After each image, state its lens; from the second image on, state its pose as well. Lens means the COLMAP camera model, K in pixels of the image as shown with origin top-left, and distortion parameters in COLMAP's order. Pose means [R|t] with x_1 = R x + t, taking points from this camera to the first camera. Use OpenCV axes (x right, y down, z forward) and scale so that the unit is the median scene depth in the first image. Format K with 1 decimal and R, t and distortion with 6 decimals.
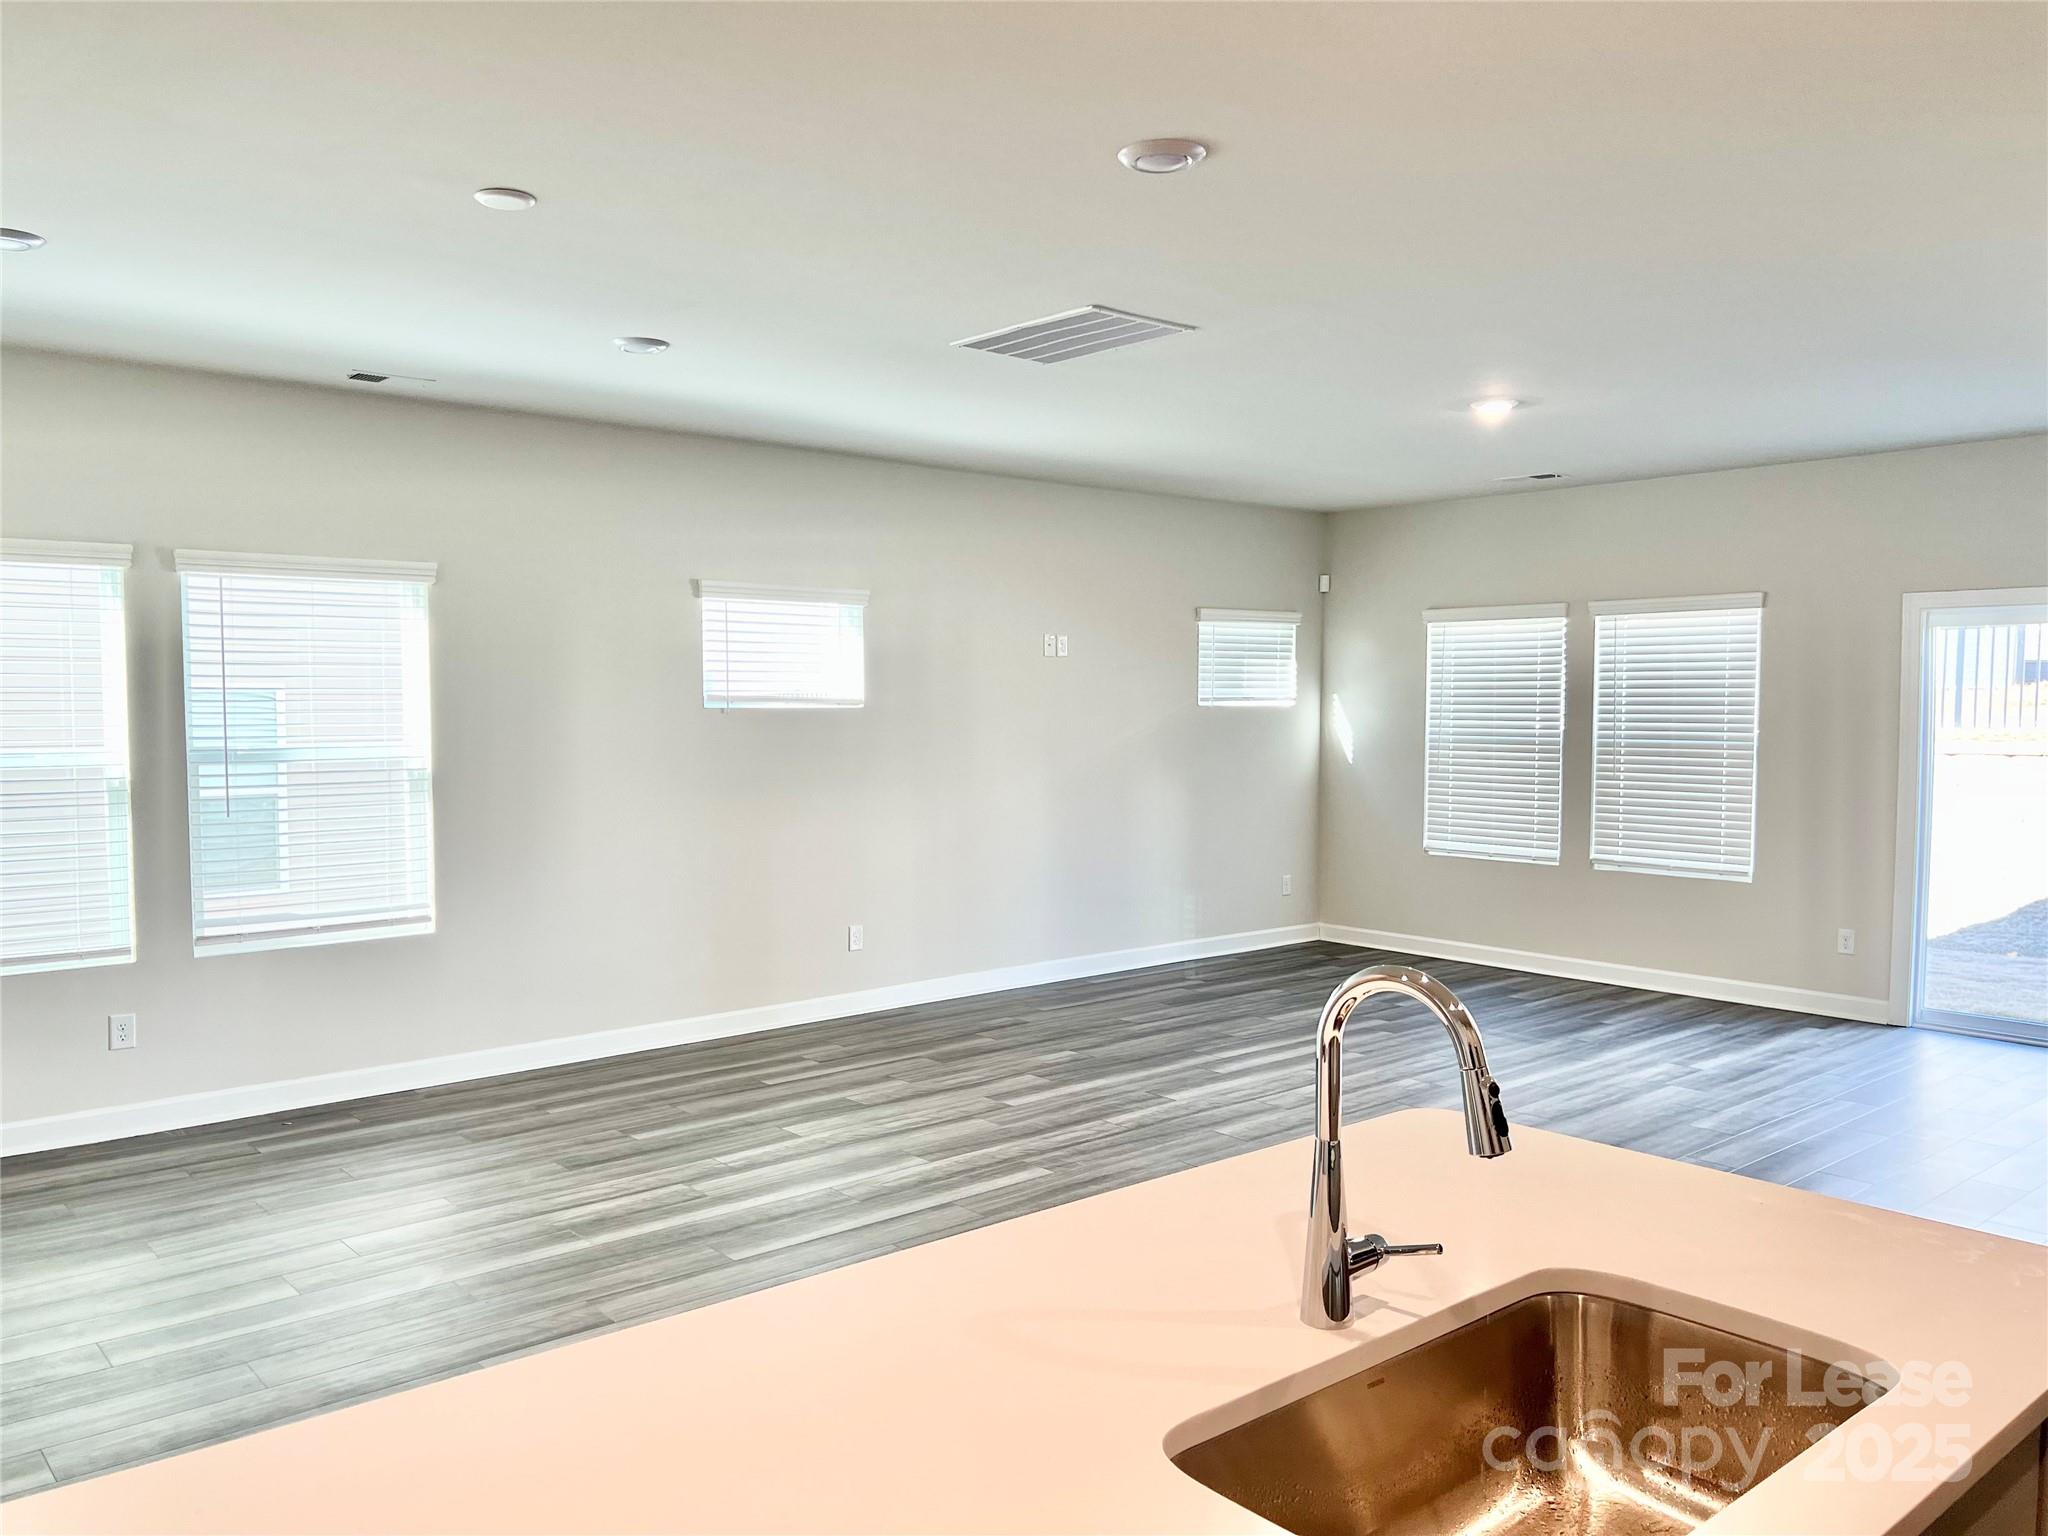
lens RADIAL K [[1536.8, 0, 1021.1], [0, 1536.8, 766.1], [0, 0, 1]] dist [0.035133, -0.037908]
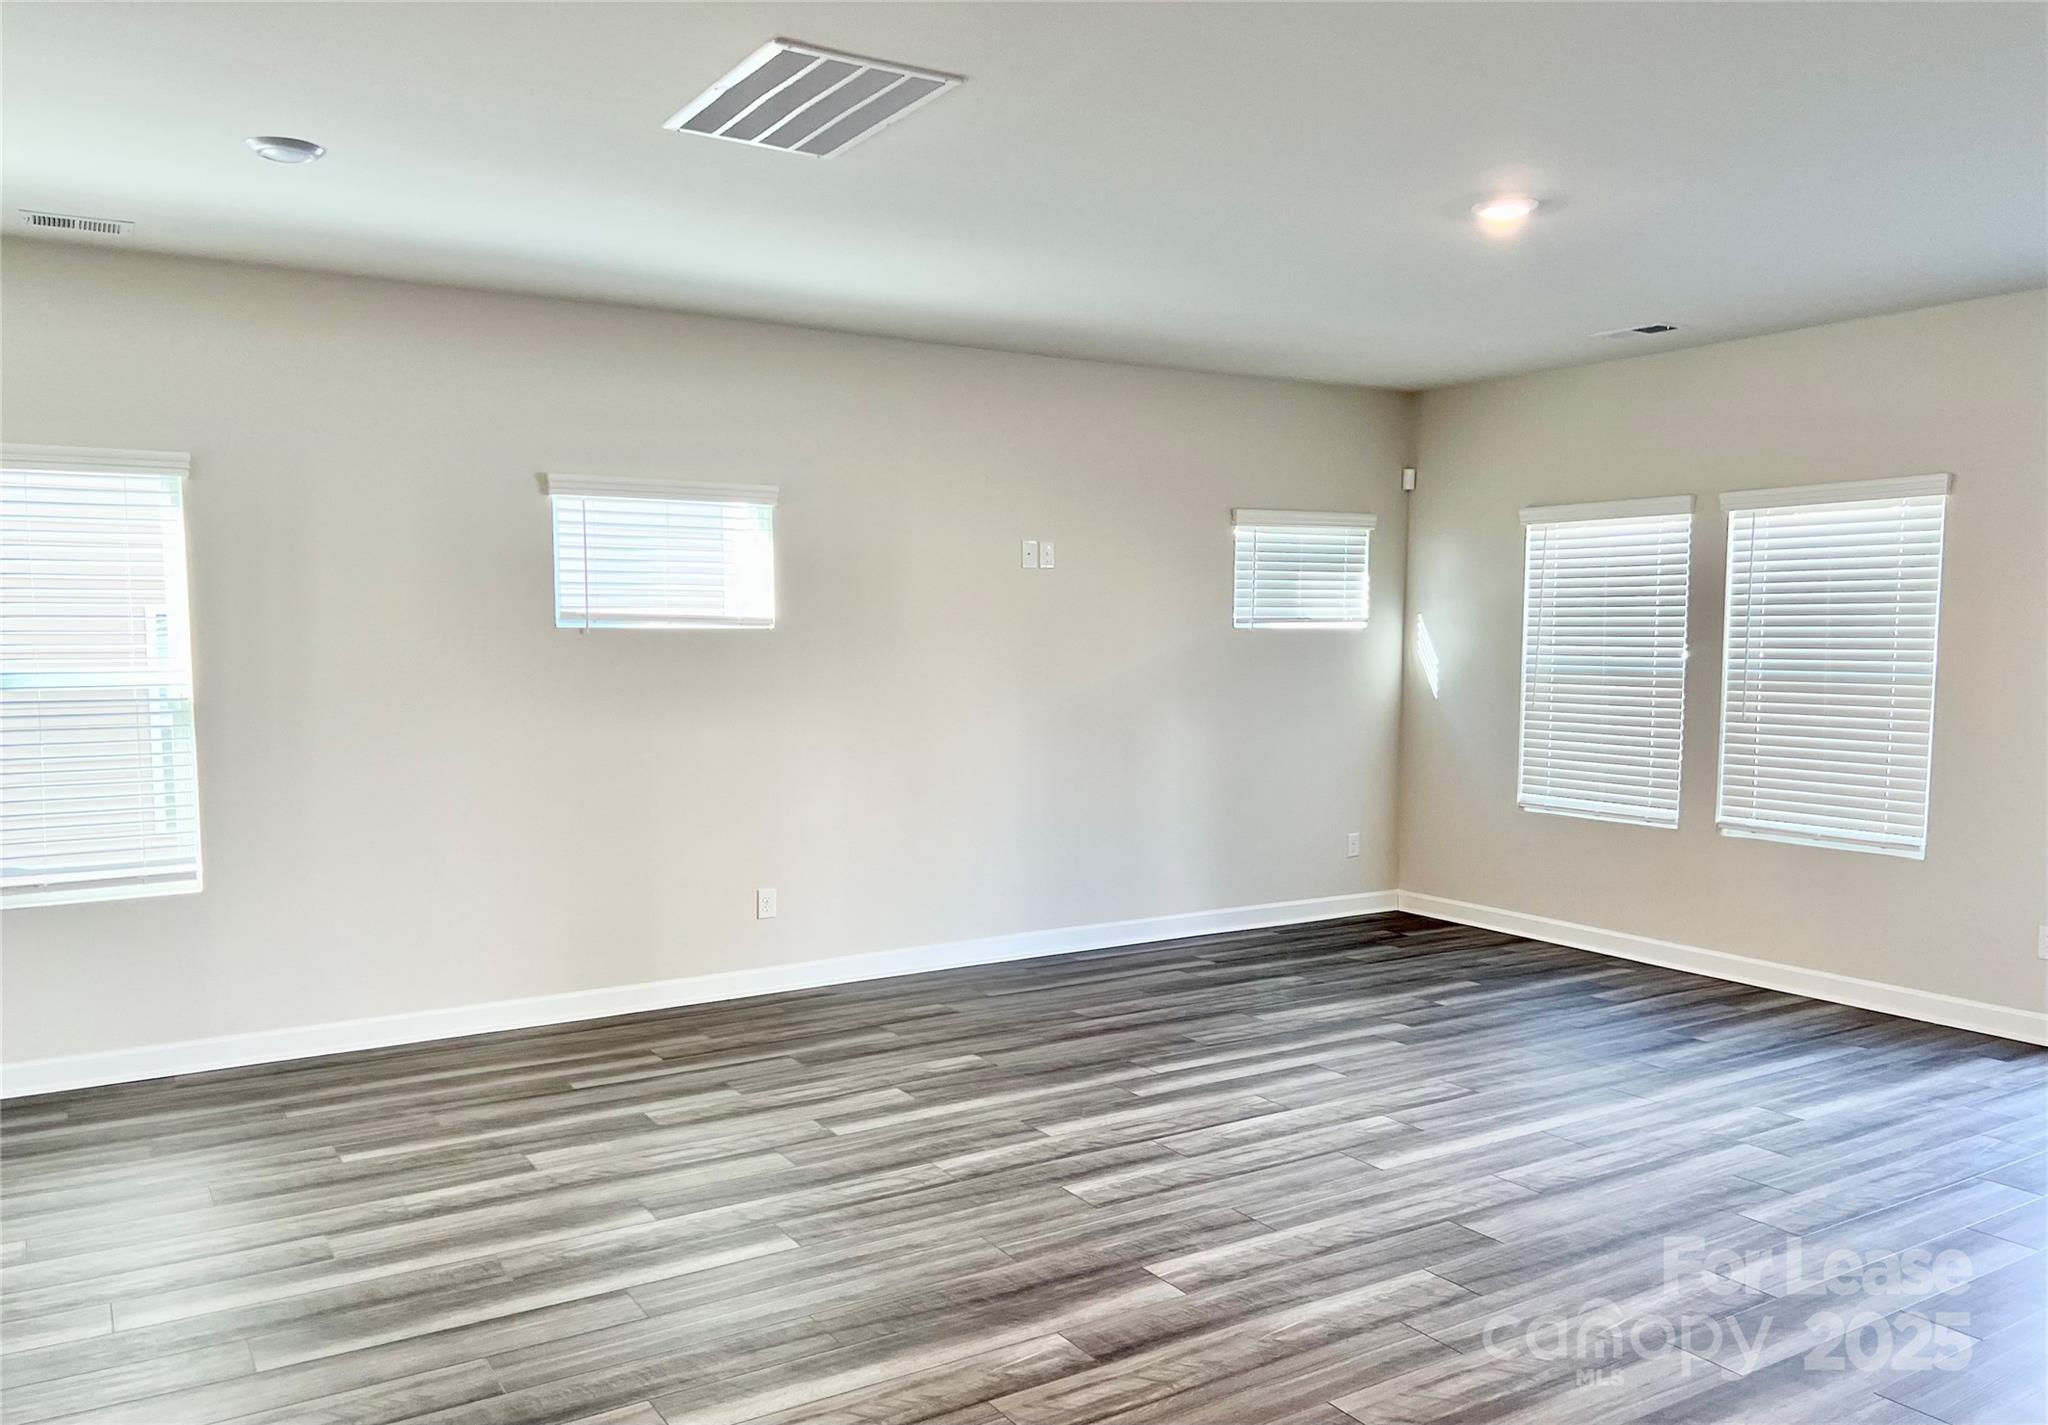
lens RADIAL K [[1566.2, 0, 1002.8], [0, 1566.2, 759.6], [0, 0, 1]] dist [0.016599, -0.001285]
pose [[0.988040, 0.012833, -0.153663, 0.163893], [-0.006582, 0.999133, 0.041120, -0.002830], [0.154058, -0.039617, 0.987267, 0.192506]]
